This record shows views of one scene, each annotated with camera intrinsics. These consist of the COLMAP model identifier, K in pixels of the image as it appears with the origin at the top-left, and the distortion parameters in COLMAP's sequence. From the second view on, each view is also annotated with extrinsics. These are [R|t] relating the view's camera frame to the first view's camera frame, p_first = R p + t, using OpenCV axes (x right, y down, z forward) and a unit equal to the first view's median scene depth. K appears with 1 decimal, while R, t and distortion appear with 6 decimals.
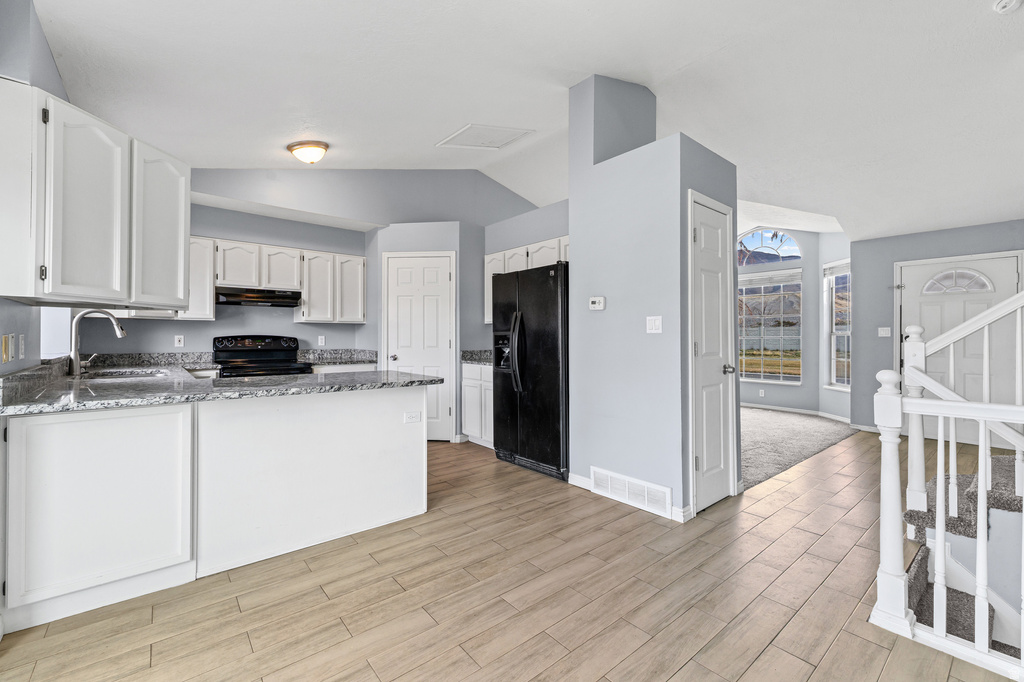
lens RADIAL K [[430.1, 0, 514.9], [0, 430.1, 338.0], [0, 0, 1]] dist [0.002861, 0.000488]
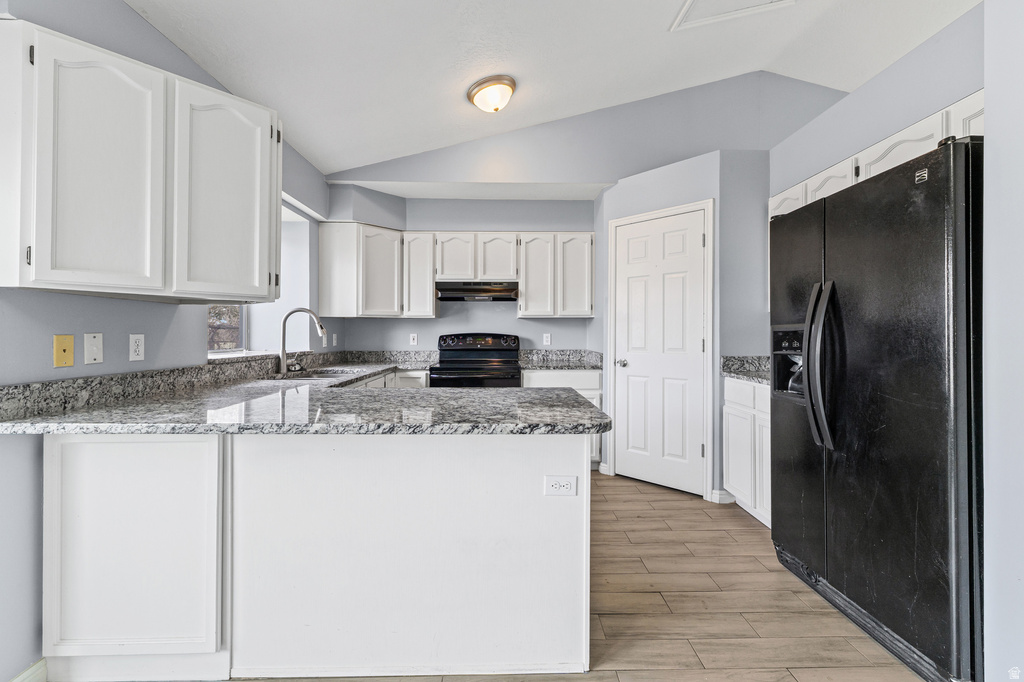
lens RADIAL K [[430.1, 0, 514.9], [0, 430.1, 338.0], [0, 0, 1]] dist [0.002861, 0.000488]
pose [[0.780742, 0.002555, -0.624849, 0.033701], [0.001826, 0.999978, 0.006371, -0.001760], [0.624851, -0.006115, 0.780720, 0.359666]]
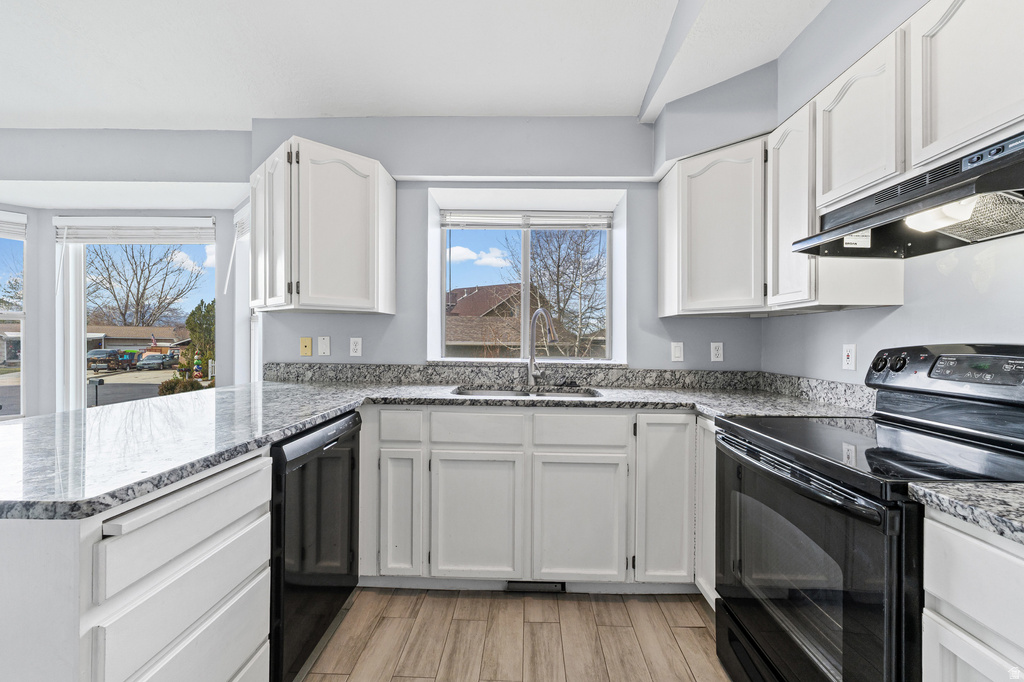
lens RADIAL K [[430.1, 0, 514.9], [0, 430.1, 338.0], [0, 0, 1]] dist [0.002861, 0.000488]
pose [[-0.661122, -0.015611, -0.750116, -0.218650], [-0.017360, 0.999834, -0.005508, -0.003463], [0.750077, 0.009381, -0.661284, 1.025941]]
